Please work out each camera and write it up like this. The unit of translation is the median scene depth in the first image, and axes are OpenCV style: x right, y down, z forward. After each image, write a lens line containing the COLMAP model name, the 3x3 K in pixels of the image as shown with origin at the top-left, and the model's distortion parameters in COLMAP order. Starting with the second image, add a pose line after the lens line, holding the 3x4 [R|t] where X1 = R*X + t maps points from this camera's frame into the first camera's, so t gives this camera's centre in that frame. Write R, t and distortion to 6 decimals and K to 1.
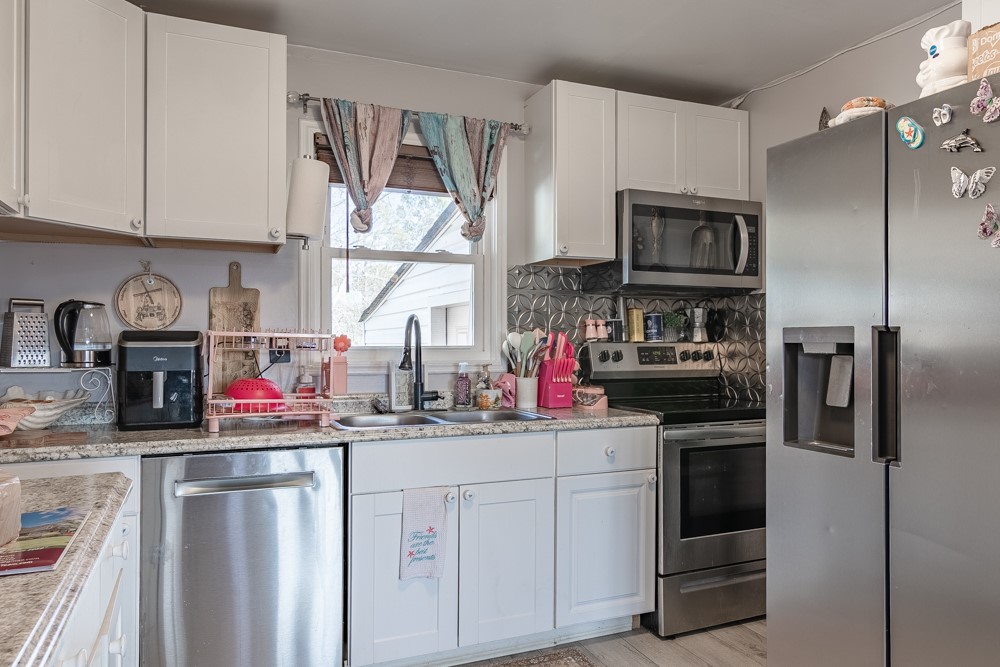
lens RADIAL K [[692.4, 0, 500.0], [0, 692.4, 333.5], [0, 0, 1]] dist [0.000320, 0.000528]
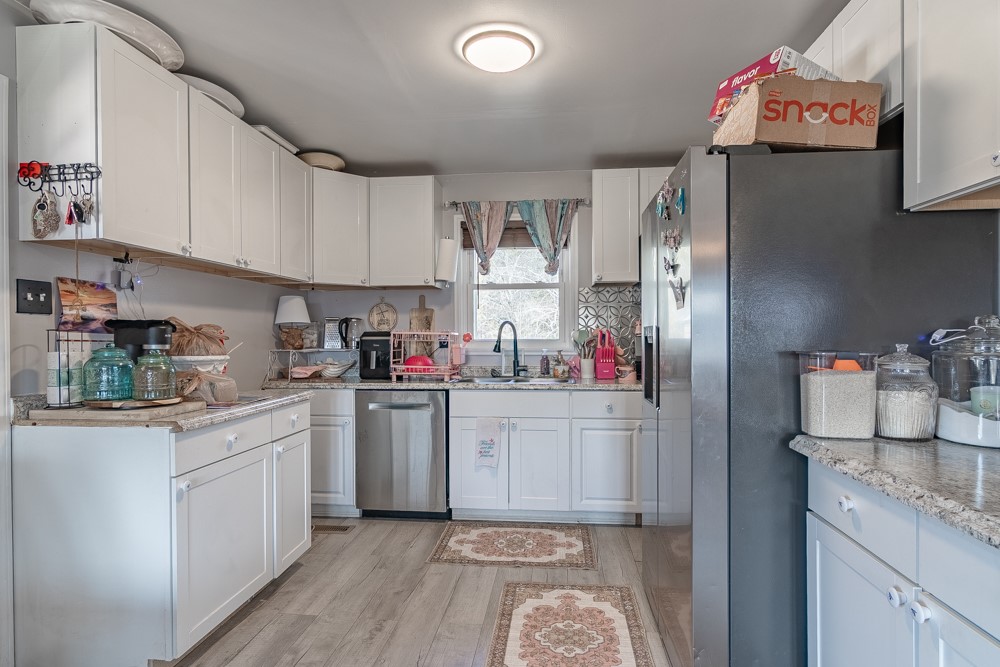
lens RADIAL K [[510.8, 0, 504.2], [0, 510.8, 338.5], [0, 0, 1]] dist [0.000649, 0.000165]
pose [[0.871841, -0.001244, -0.489788, 0.496918], [0.008336, 0.999890, 0.012299, 0.001415], [0.489719, -0.014806, 0.871755, -0.119476]]
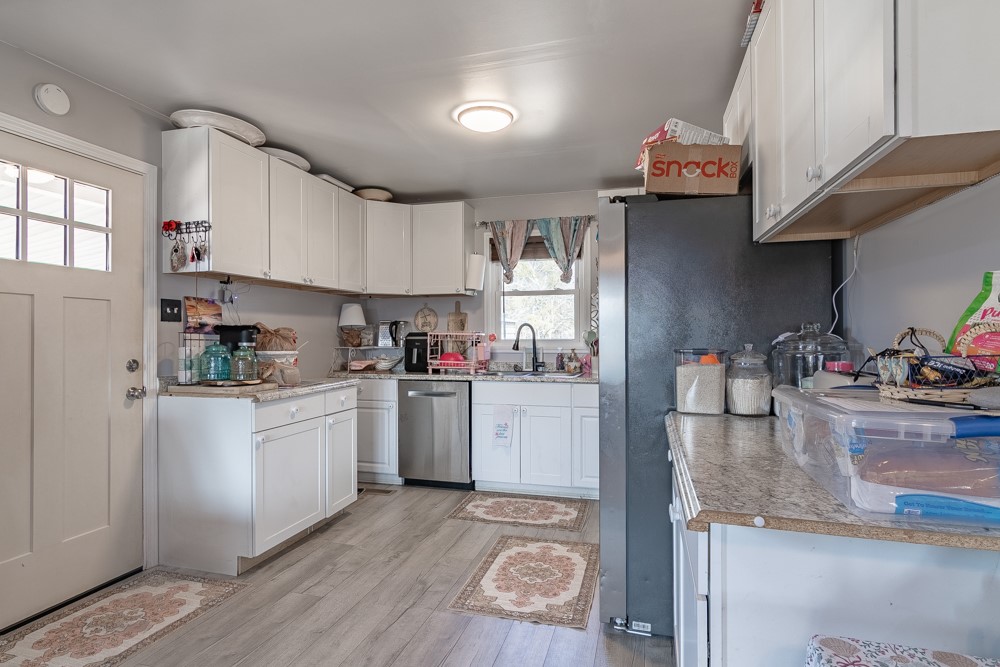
lens RADIAL K [[517.9, 0, 500.0], [0, 517.9, 333.5], [0, 0, 1]] dist [0.000814, 0.000064]
pose [[0.776932, -0.005010, -0.629565, 0.767904], [0.008764, 0.999958, 0.002859, -0.002075], [0.629524, -0.007739, 0.776943, -0.218409]]
